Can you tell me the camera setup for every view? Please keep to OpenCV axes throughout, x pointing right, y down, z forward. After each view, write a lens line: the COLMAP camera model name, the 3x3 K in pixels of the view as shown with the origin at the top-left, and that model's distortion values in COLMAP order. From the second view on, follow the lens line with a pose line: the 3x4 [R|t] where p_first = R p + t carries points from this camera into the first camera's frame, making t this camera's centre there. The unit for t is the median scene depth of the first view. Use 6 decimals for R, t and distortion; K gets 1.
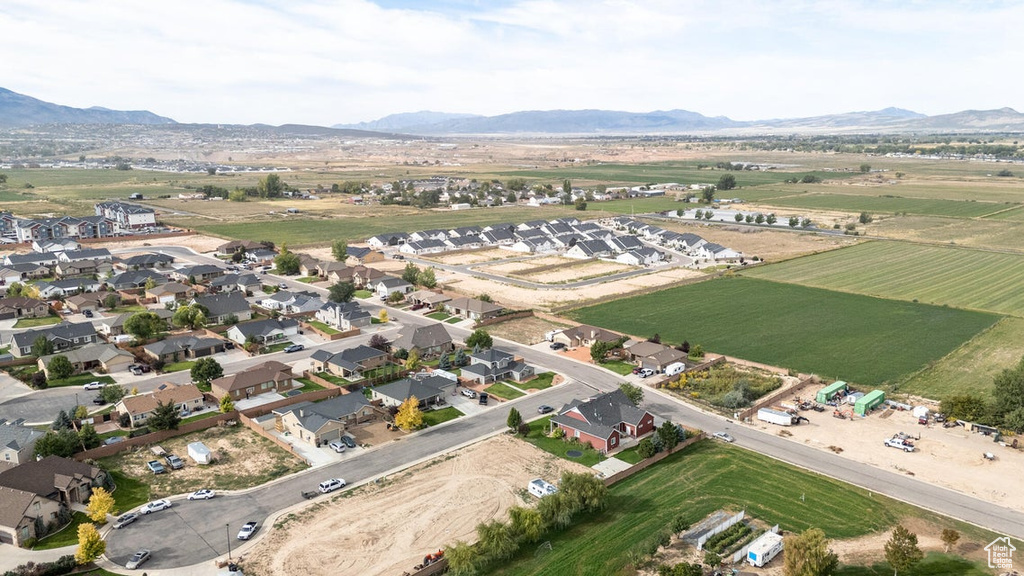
lens RADIAL K [[749.1, 0, 517.7], [0, 749.1, 278.8], [0, 0, 1]] dist [0.090840, -0.087693]
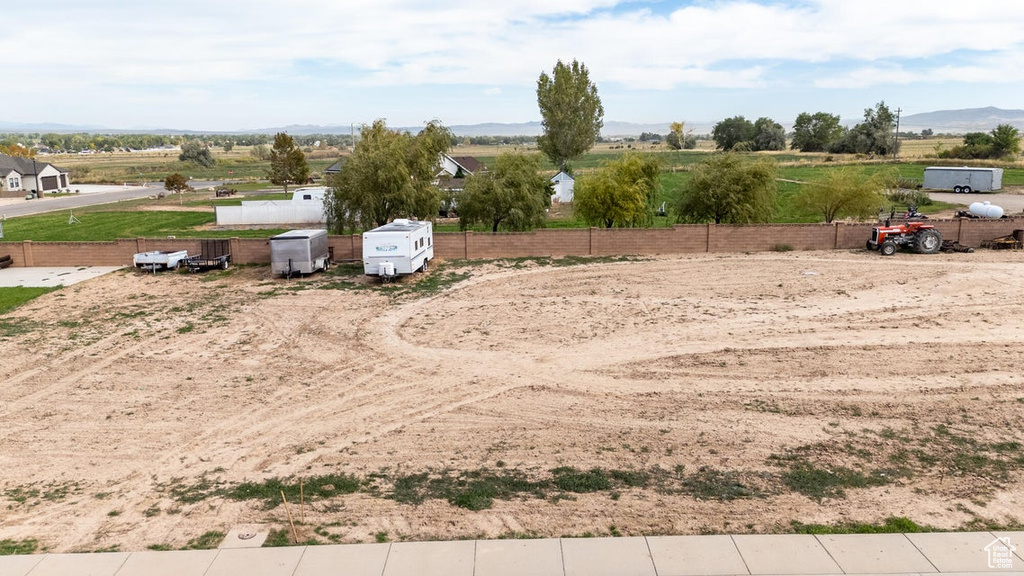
lens RADIAL K [[749.1, 0, 516.1], [0, 749.1, 286.4], [0, 0, 1]] dist [0.090840, -0.087693]
pose [[-0.712030, -0.133749, 0.689293, -0.136405], [0.143537, 0.933233, 0.329354, 0.145069], [-0.687321, 0.333449, -0.645291, 0.810227]]
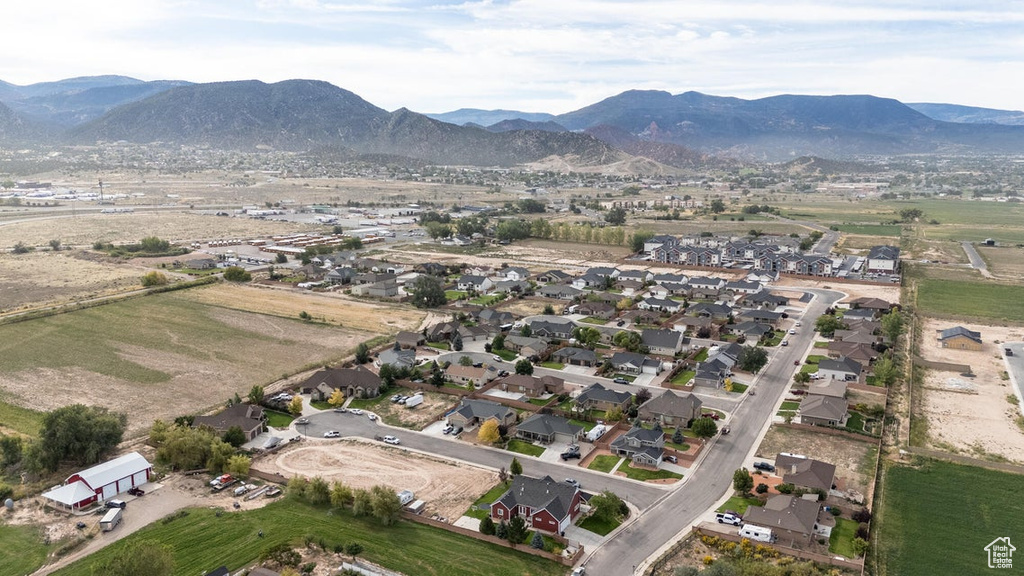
lens RADIAL K [[749.1, 0, 521.6], [0, 749.1, 292.4], [0, 0, 1]] dist [0.090840, -0.087693]
pose [[0.297399, 0.171198, -0.939279, 0.898055], [-0.184406, 0.975568, 0.119425, -0.189610], [0.936775, 0.137691, 0.321703, 0.503596]]
